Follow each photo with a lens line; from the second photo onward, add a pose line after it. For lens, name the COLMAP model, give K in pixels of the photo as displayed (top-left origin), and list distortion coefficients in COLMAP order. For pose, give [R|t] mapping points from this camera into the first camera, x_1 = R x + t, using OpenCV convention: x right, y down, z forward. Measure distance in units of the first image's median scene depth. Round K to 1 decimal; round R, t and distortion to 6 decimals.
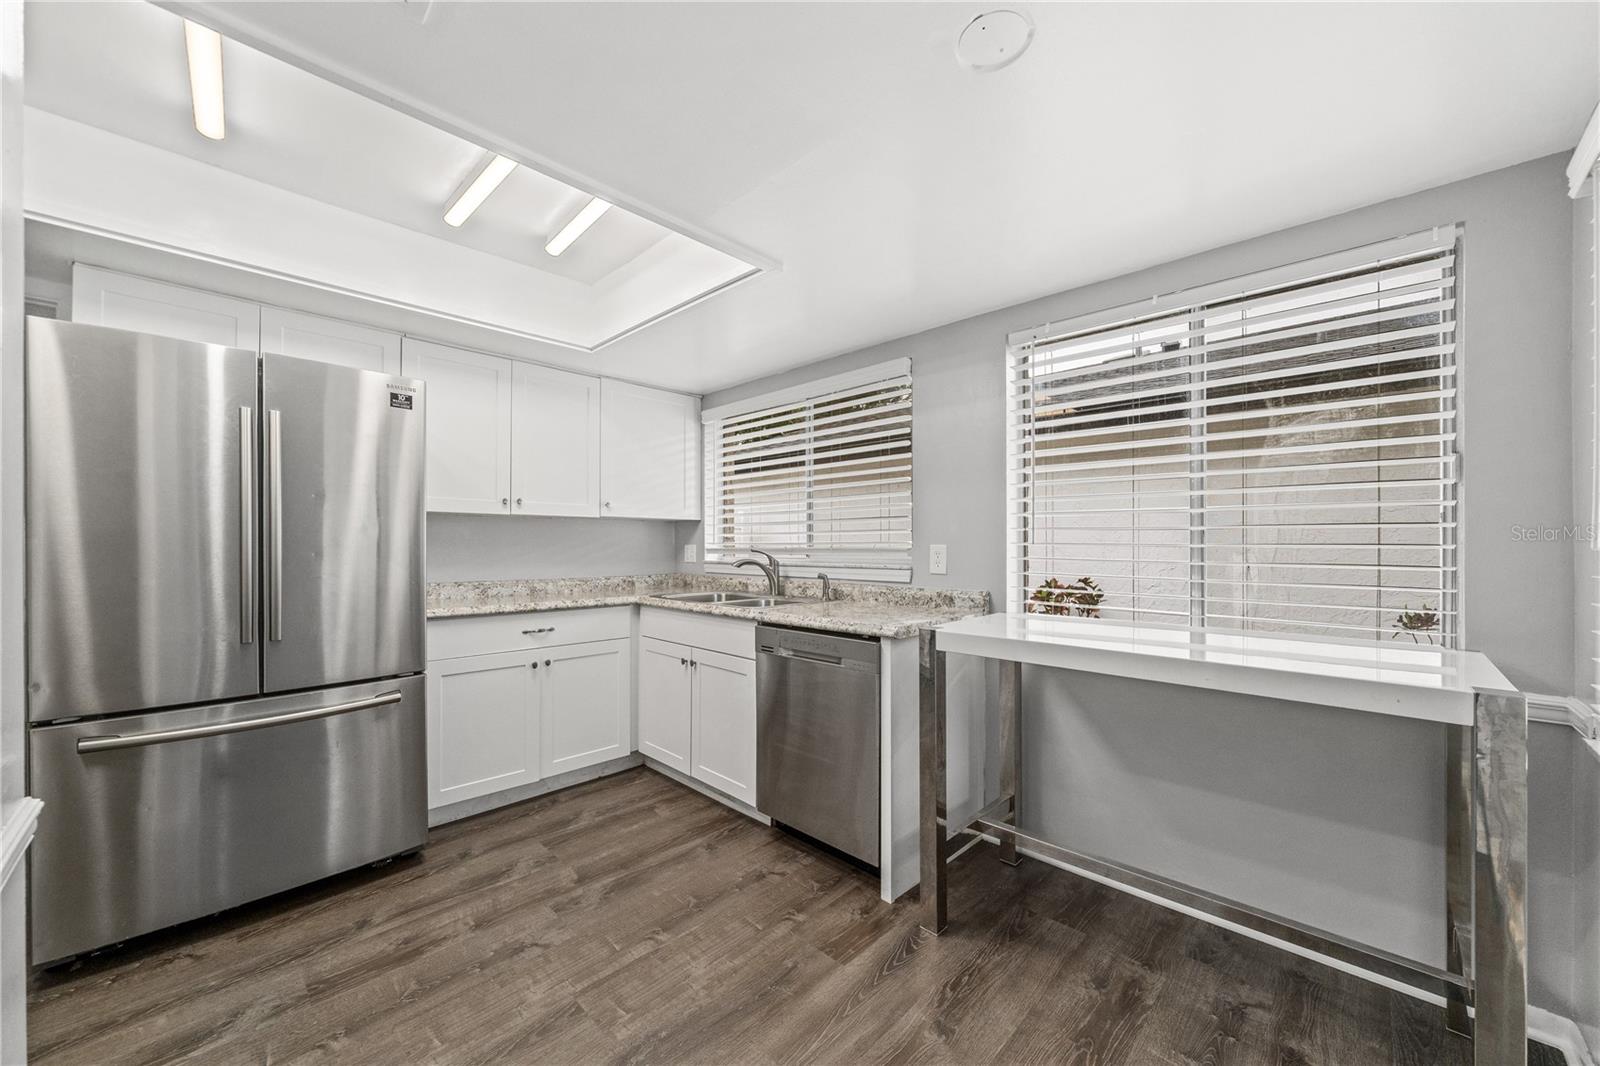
lens RADIAL K [[603.1, 0, 806.9], [0, 603.1, 545.2], [0, 0, 1]] dist [-0.002013, -0.000140]
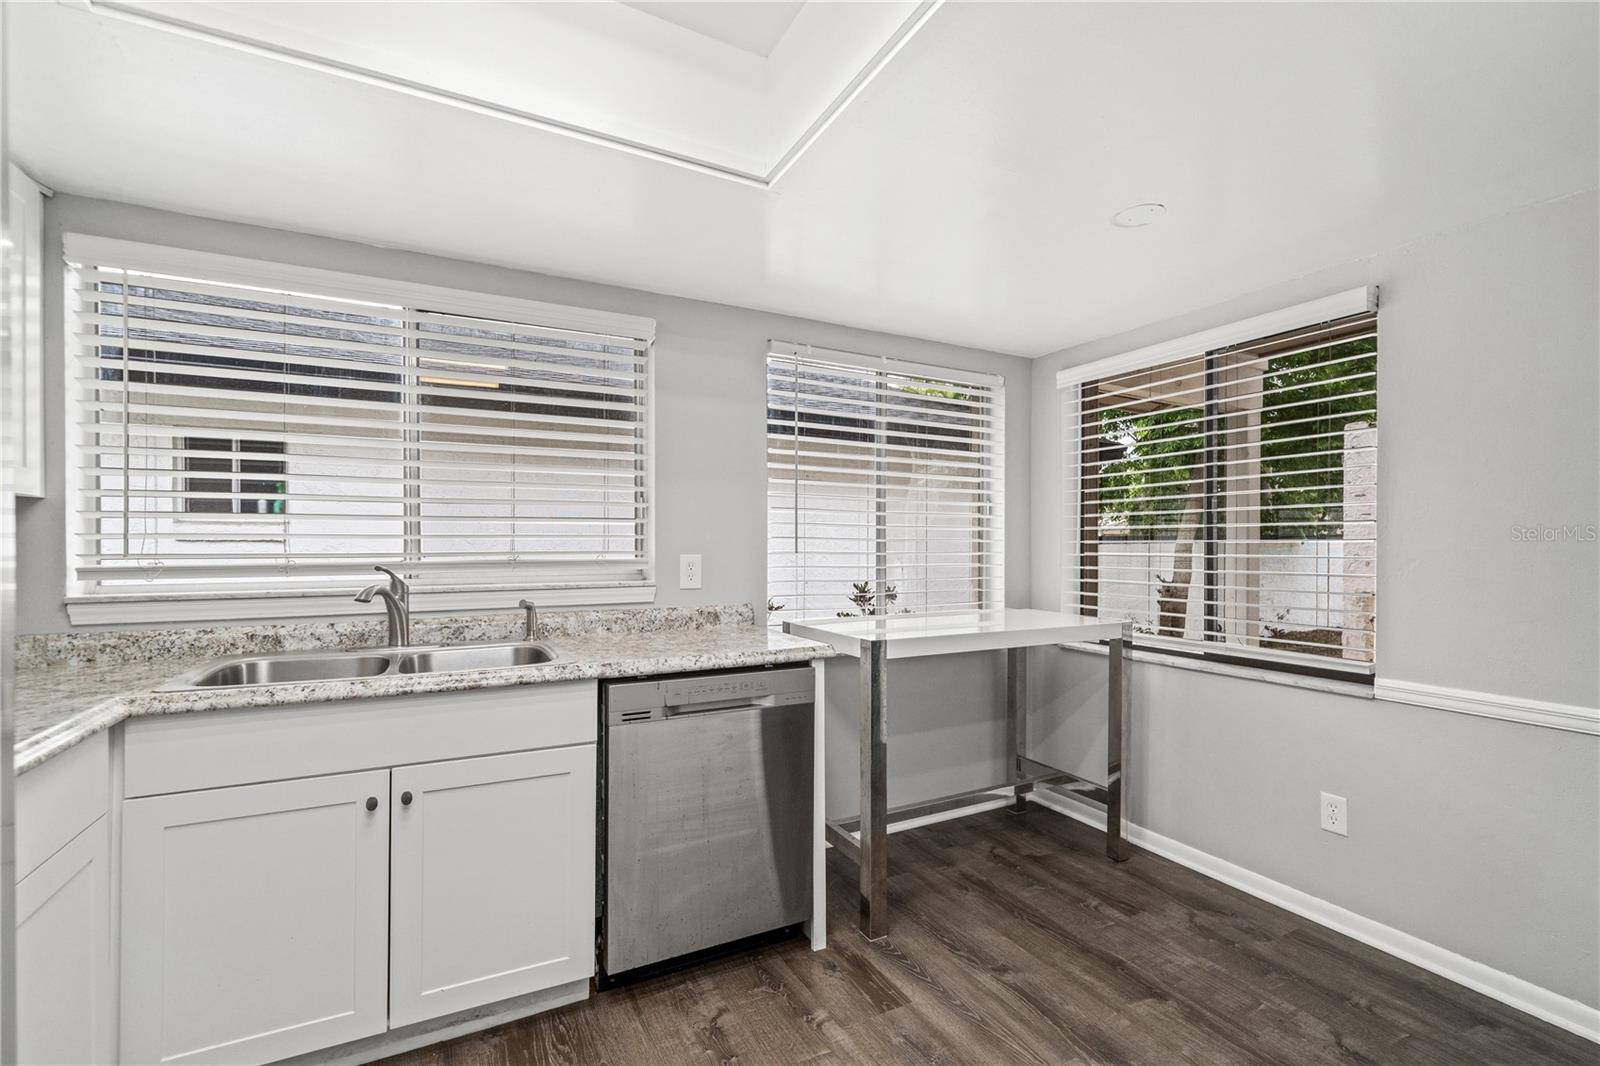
lens RADIAL K [[713.8, 0, 811.9], [0, 713.8, 534.3], [0, 0, 1]] dist [0.001669, 0.000153]
pose [[0.300619, 0.010514, 0.953686, -0.719713], [-0.001850, 0.999944, -0.010440, -0.020280], [-0.953742, 0.001374, 0.300622, 0.544085]]
